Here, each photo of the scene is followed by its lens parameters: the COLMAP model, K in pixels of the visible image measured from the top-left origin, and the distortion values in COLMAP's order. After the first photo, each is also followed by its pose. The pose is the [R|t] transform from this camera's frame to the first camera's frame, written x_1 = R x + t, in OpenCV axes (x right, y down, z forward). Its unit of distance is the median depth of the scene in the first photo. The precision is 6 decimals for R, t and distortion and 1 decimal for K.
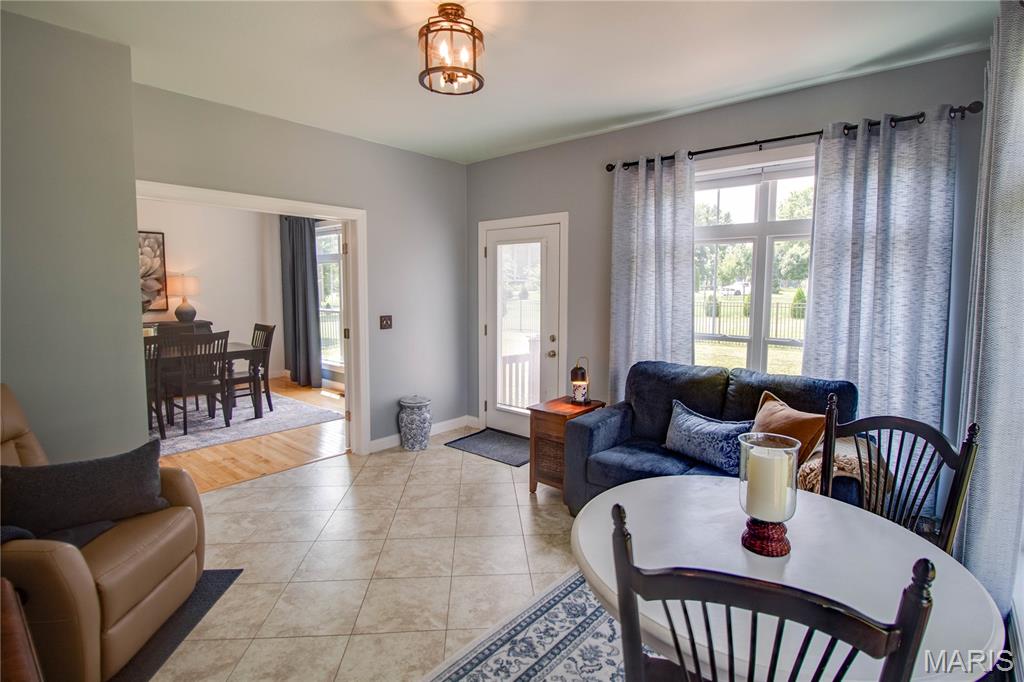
lens RADIAL K [[488.6, 0, 522.4], [0, 488.6, 326.1], [0, 0, 1]] dist [0.000108, -0.011852]
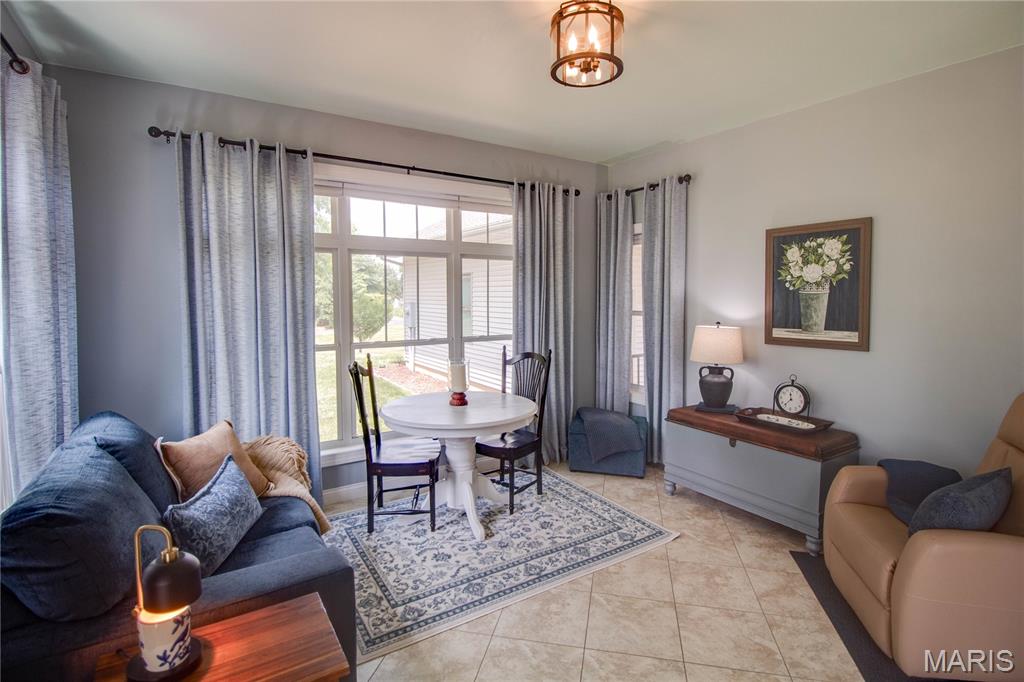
lens RADIAL K [[505.0, 0, 512.7], [0, 505.0, 329.5], [0, 0, 1]] dist [0.000746, -0.014612]
pose [[-0.953438, -0.026440, 0.300428, -0.279786], [0.020637, 0.988095, 0.152452, -0.161455], [-0.300882, 0.151553, -0.941542, 1.816430]]
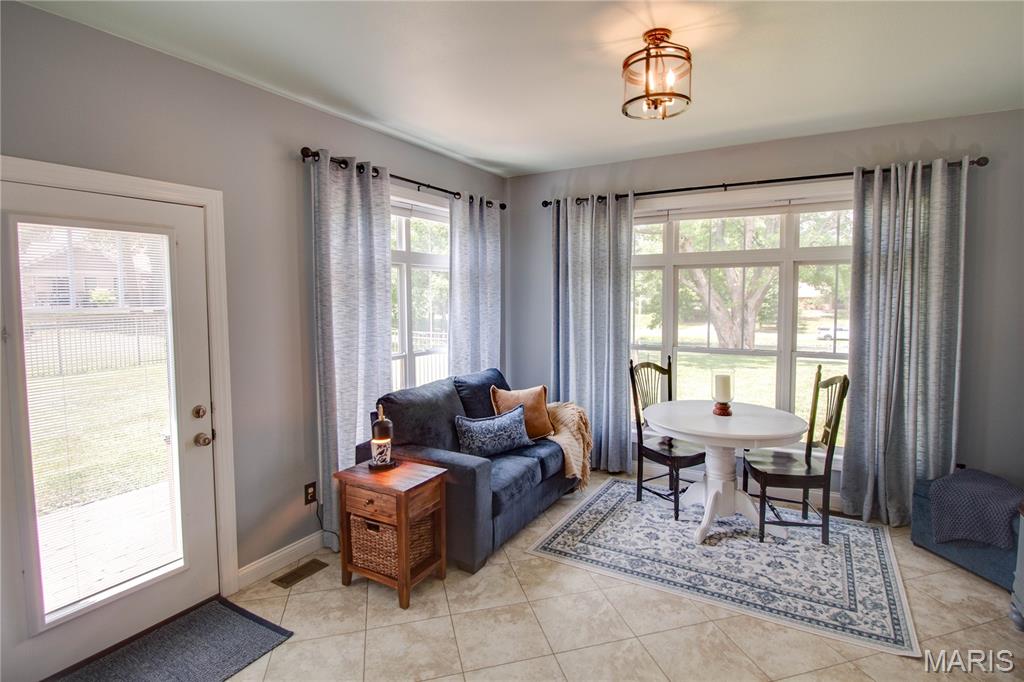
lens RADIAL K [[505.0, 0, 512.7], [0, 505.0, 329.5], [0, 0, 1]] dist [0.000746, -0.014612]
pose [[-0.158731, -0.071556, 0.984725, -1.019700], [0.087676, 0.992408, 0.086247, -0.159060], [-0.983421, 0.100027, -0.151253, 1.349764]]
